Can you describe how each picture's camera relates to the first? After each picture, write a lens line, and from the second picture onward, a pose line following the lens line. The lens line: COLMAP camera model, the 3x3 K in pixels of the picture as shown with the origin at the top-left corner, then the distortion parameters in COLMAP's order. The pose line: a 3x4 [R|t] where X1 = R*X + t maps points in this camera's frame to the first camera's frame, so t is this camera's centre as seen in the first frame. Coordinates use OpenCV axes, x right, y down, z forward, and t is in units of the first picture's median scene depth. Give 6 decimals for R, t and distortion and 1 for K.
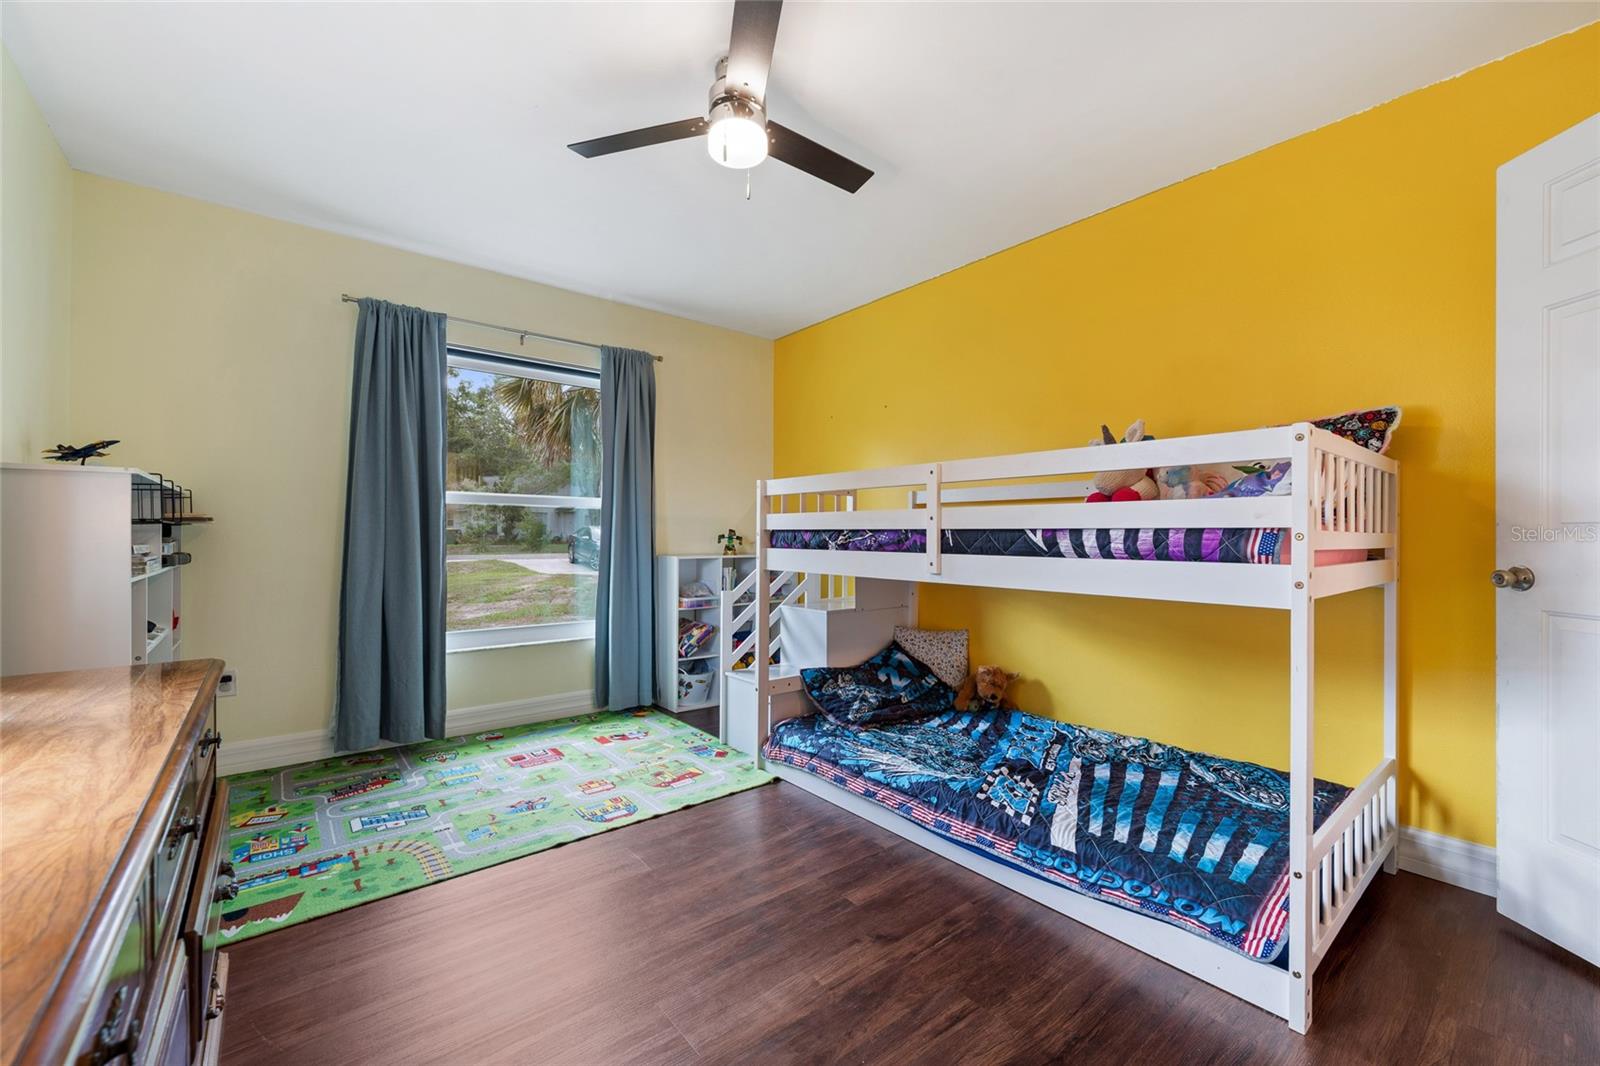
lens RADIAL K [[647.6, 0, 808.4], [0, 647.6, 531.6], [0, 0, 1]] dist [0.002419, -0.000409]
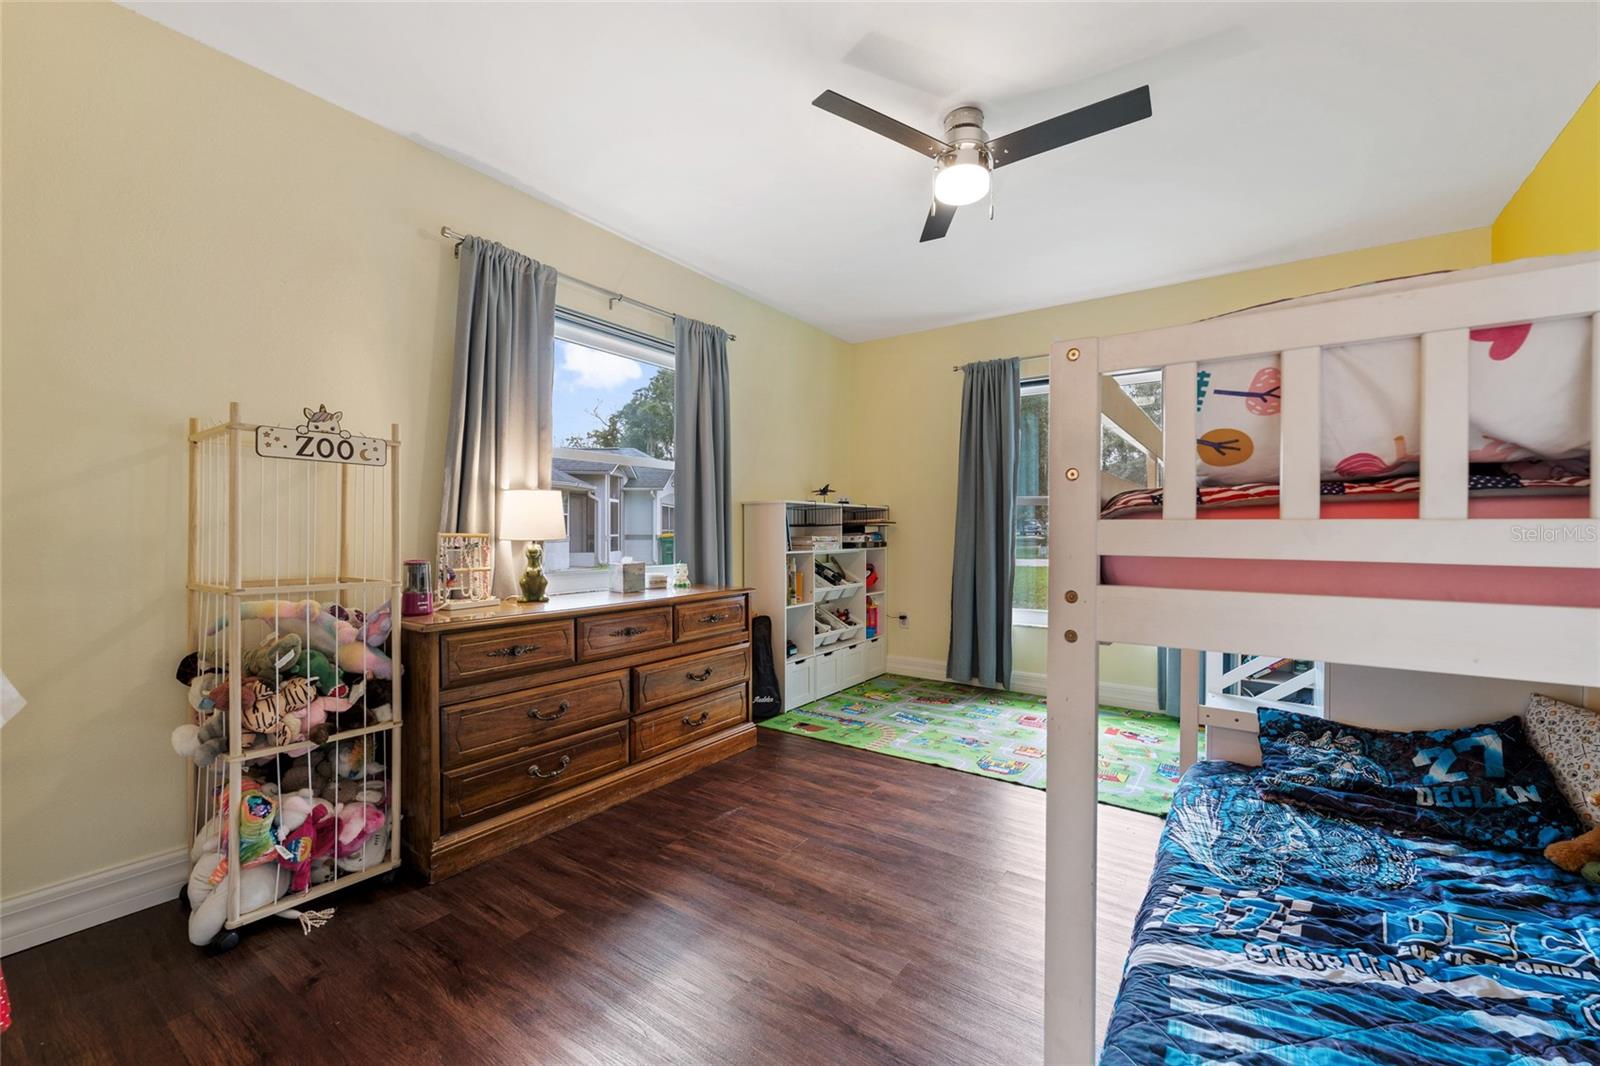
lens RADIAL K [[647.6, 0, 810.9], [0, 647.6, 533.0], [0, 0, 1]] dist [0.002419, -0.000409]
pose [[0.280495, 0.002435, -0.959853, 0.690032], [0.000242, 0.999997, 0.002607, 0.006051], [0.959856, -0.000963, 0.280493, 0.328485]]
